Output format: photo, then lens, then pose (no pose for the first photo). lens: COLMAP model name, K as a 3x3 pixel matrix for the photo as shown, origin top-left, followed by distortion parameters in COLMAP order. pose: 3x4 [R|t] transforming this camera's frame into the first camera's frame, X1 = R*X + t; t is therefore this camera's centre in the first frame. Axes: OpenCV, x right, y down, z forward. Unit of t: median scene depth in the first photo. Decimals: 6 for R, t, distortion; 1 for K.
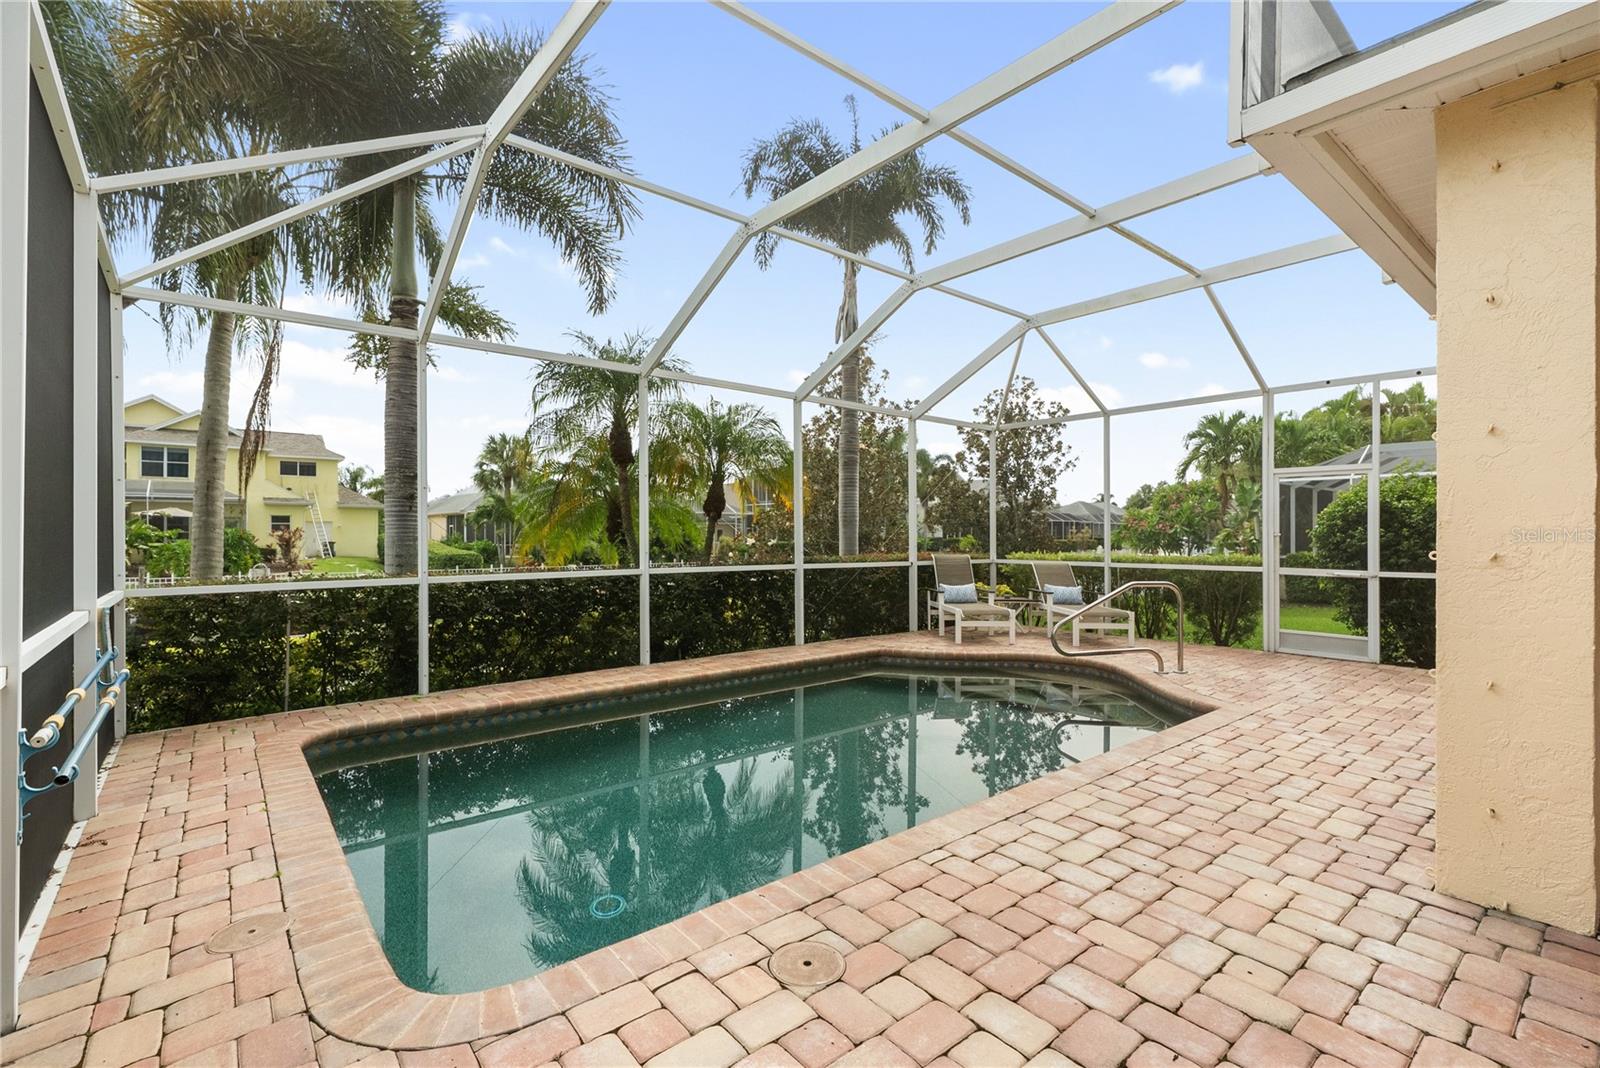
lens RADIAL K [[711.4, 0, 800.0], [0, 711.4, 534.0], [0, 0, 1]] dist [0.011524, 0.000239]
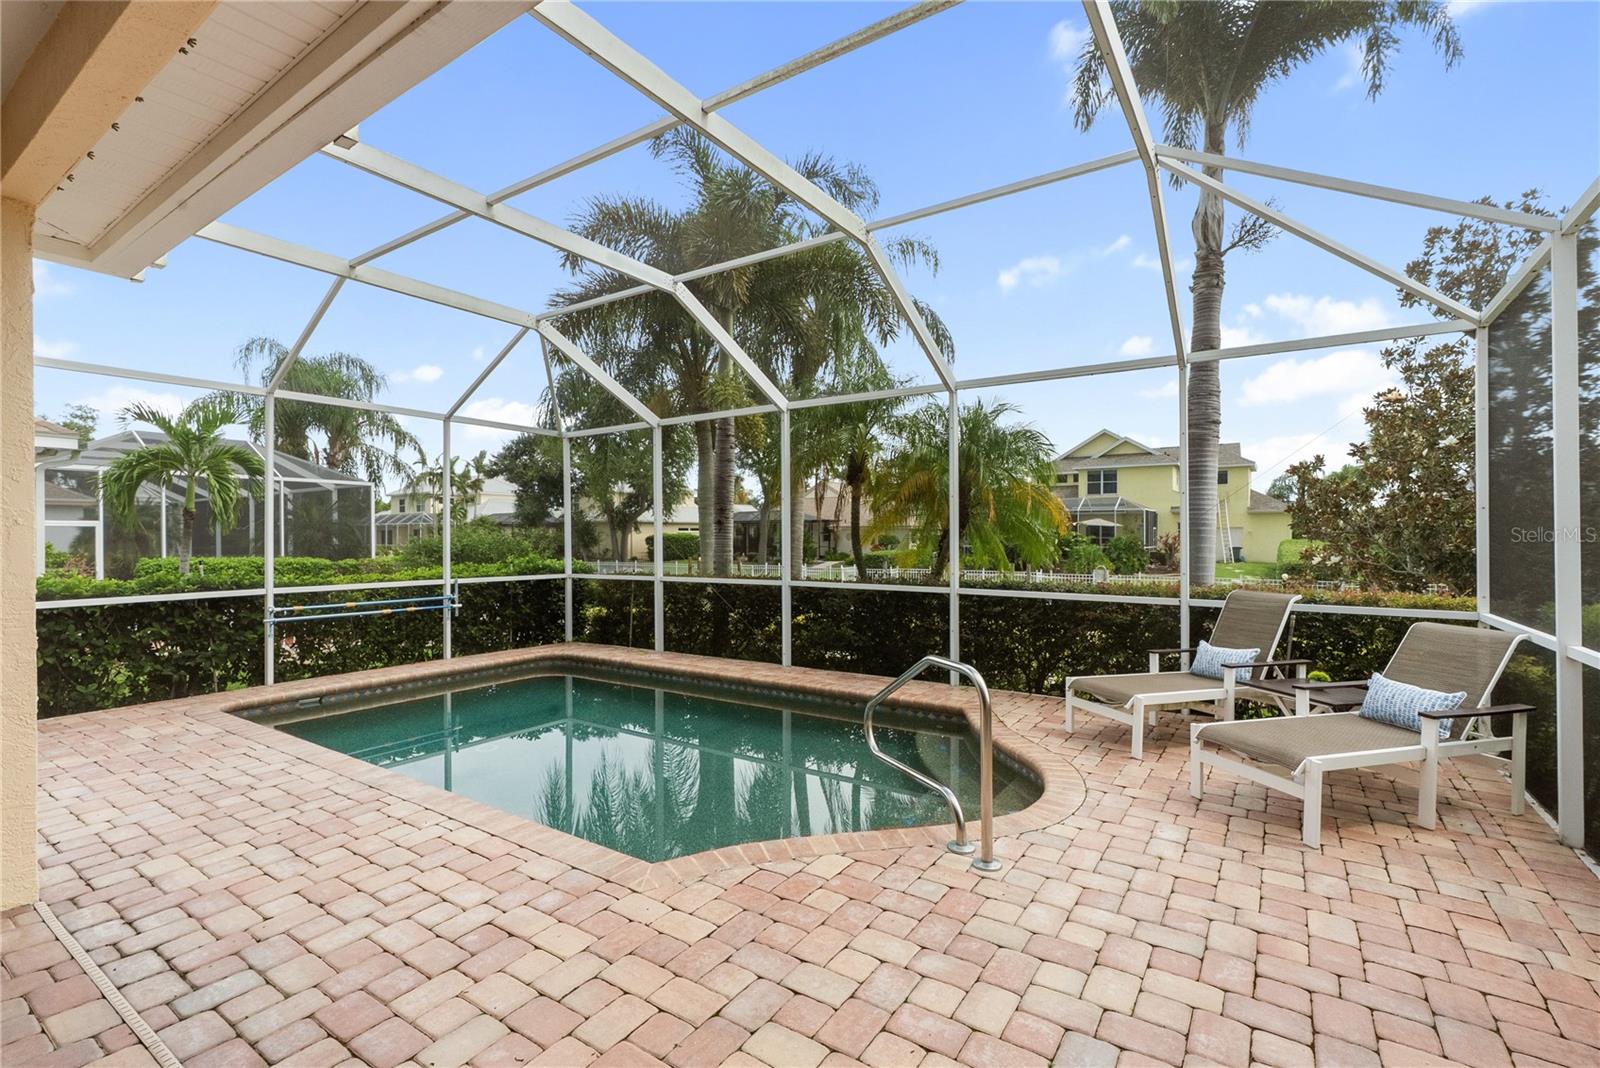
lens RADIAL K [[724.5, 0, 799.9], [0, 724.5, 539.8], [0, 0, 1]] dist [-0.001909, 0.000439]
pose [[0.277374, 0.001553, -0.960761, 1.516907], [0.000927, 0.999998, 0.001884, -0.023103], [0.960761, -0.001413, 0.277372, 1.223123]]
